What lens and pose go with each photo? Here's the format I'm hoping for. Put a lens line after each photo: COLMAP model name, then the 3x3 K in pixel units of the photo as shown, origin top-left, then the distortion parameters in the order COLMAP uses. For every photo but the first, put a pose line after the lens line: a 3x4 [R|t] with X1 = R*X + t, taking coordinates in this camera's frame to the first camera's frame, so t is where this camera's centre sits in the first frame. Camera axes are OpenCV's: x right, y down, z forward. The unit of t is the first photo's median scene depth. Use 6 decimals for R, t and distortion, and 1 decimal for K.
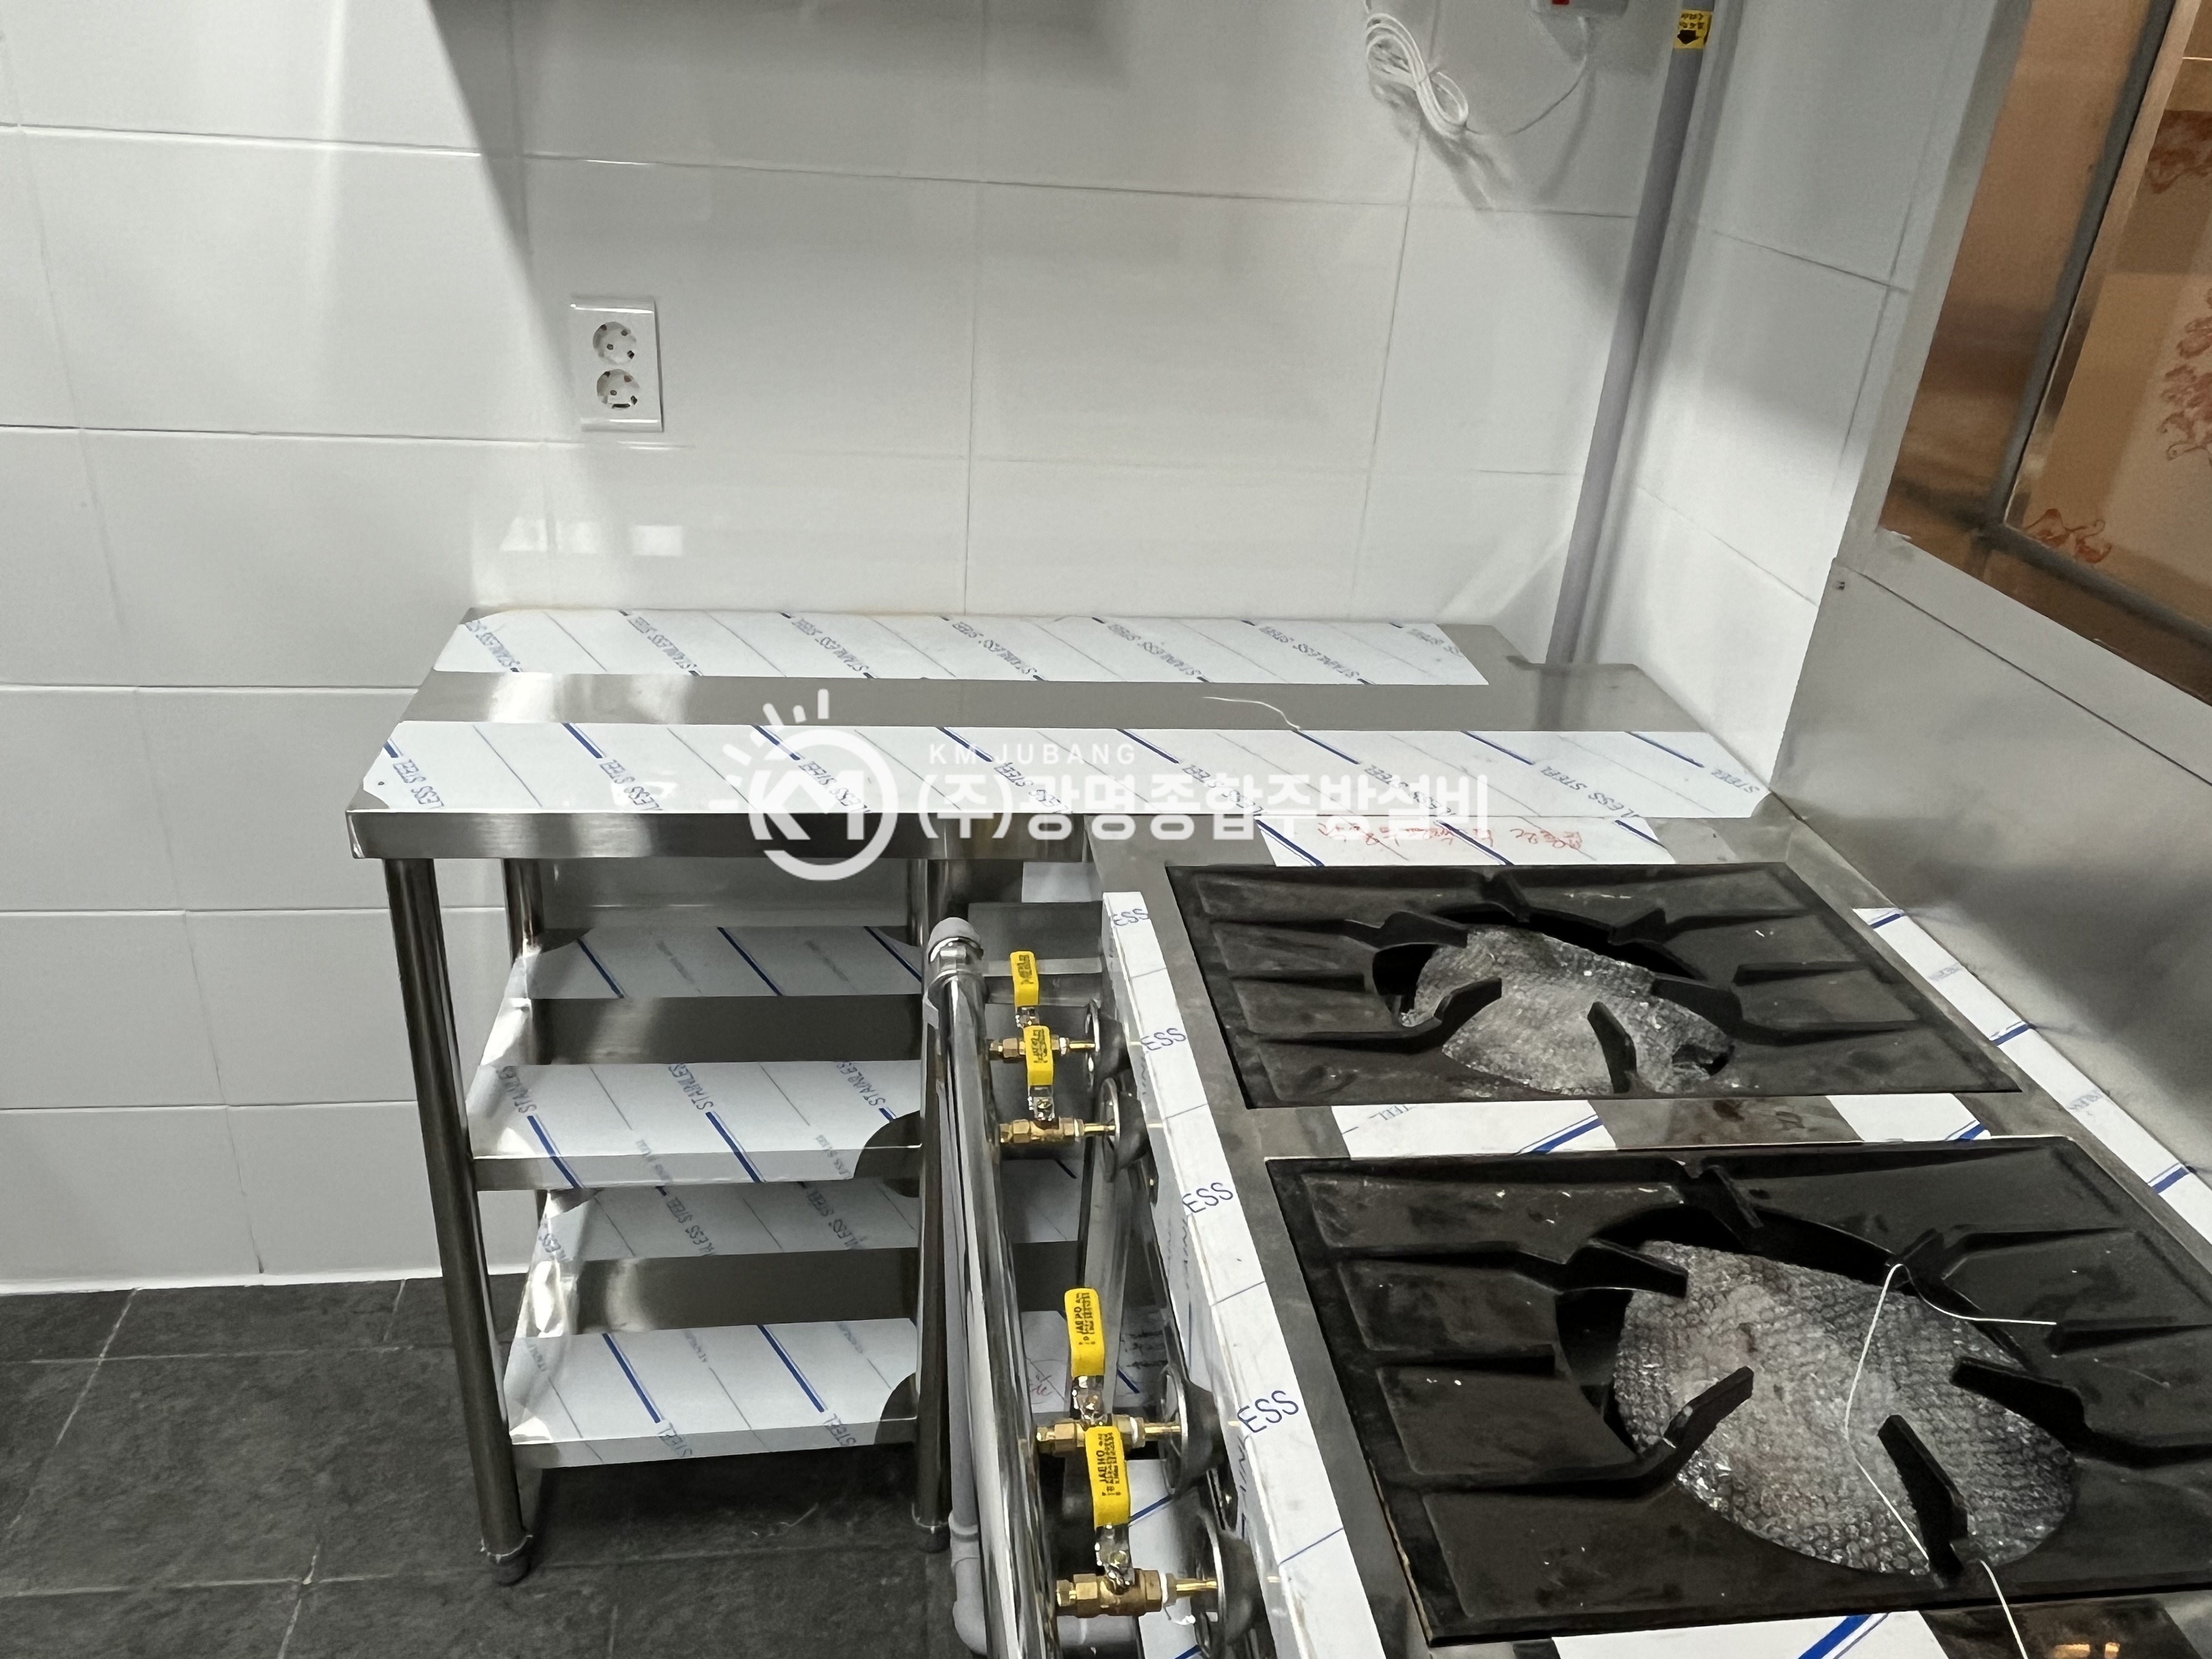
lens RADIAL K [[1642.9, 0, 1102.5], [0, 1642.9, 827.9], [0, 0, 1]] dist [0.004521, -0.000533]
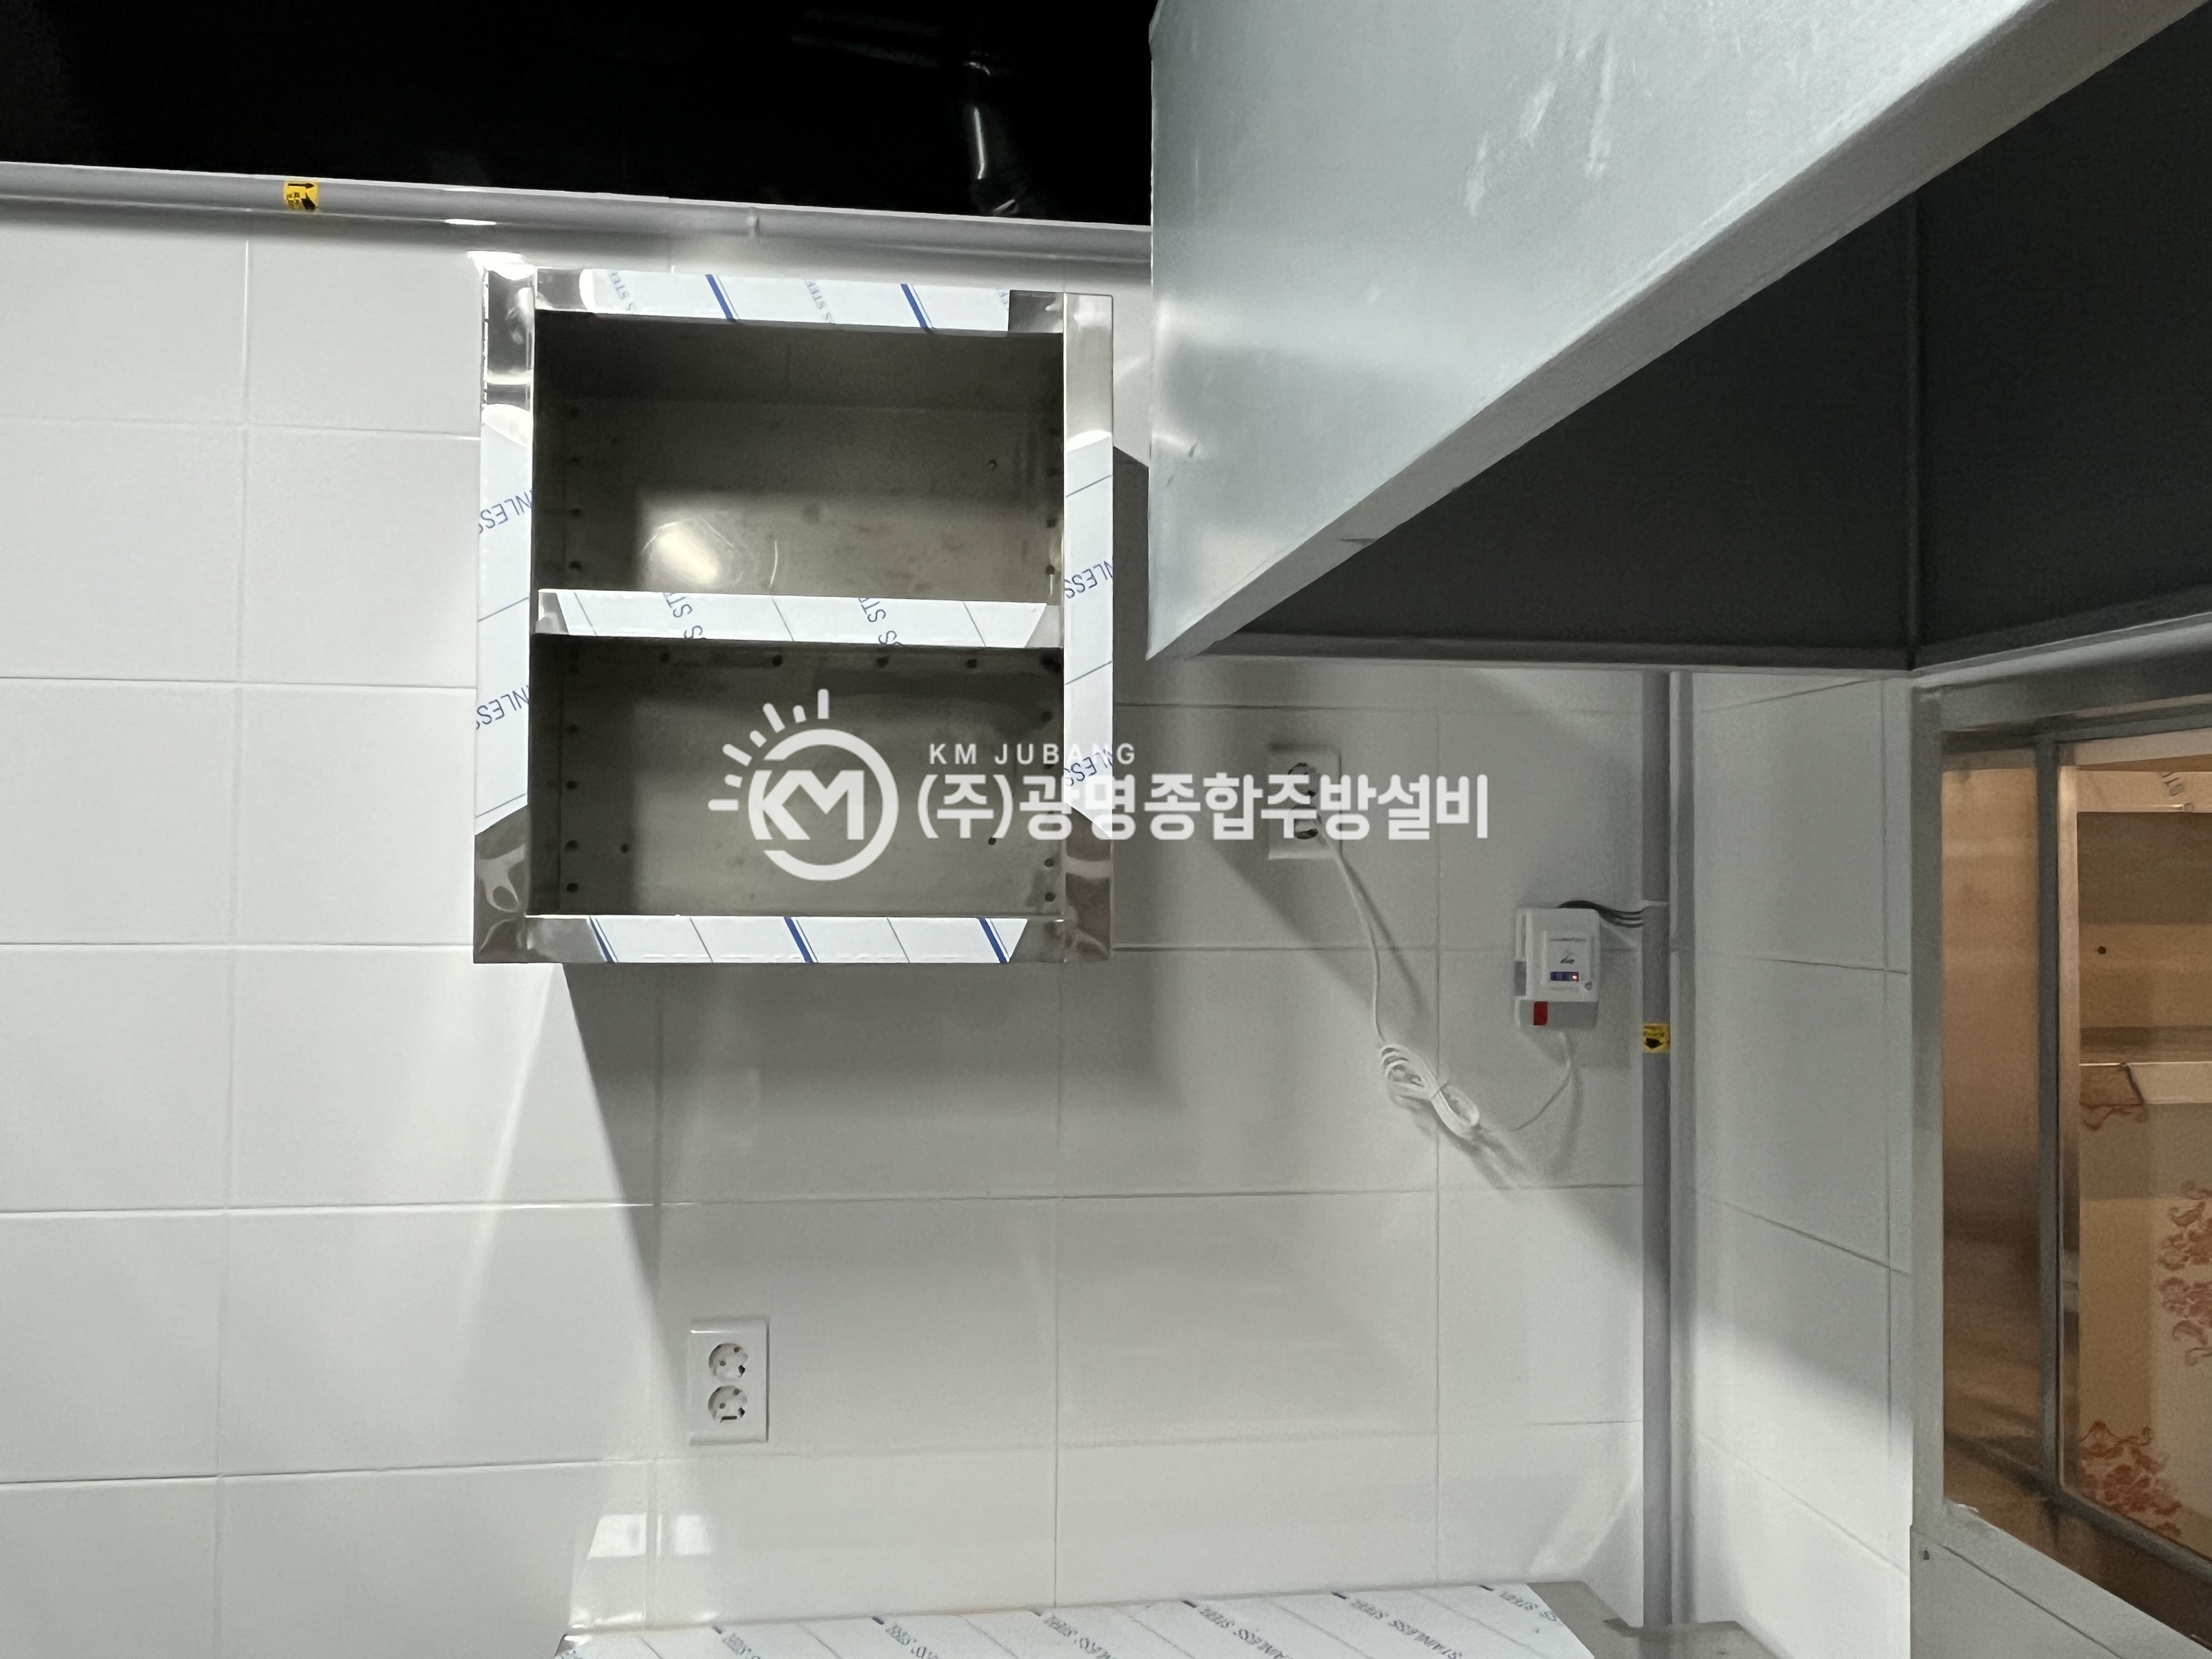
lens RADIAL K [[1642.9, 0, 1089.2], [0, 1642.9, 823.9], [0, 0, 1]] dist [0.004521, -0.000533]
pose [[0.998153, -0.060271, 0.007625, -0.045470], [0.056623, 0.877493, -0.476236, -0.075009], [0.022012, 0.475788, 0.879285, -0.114824]]
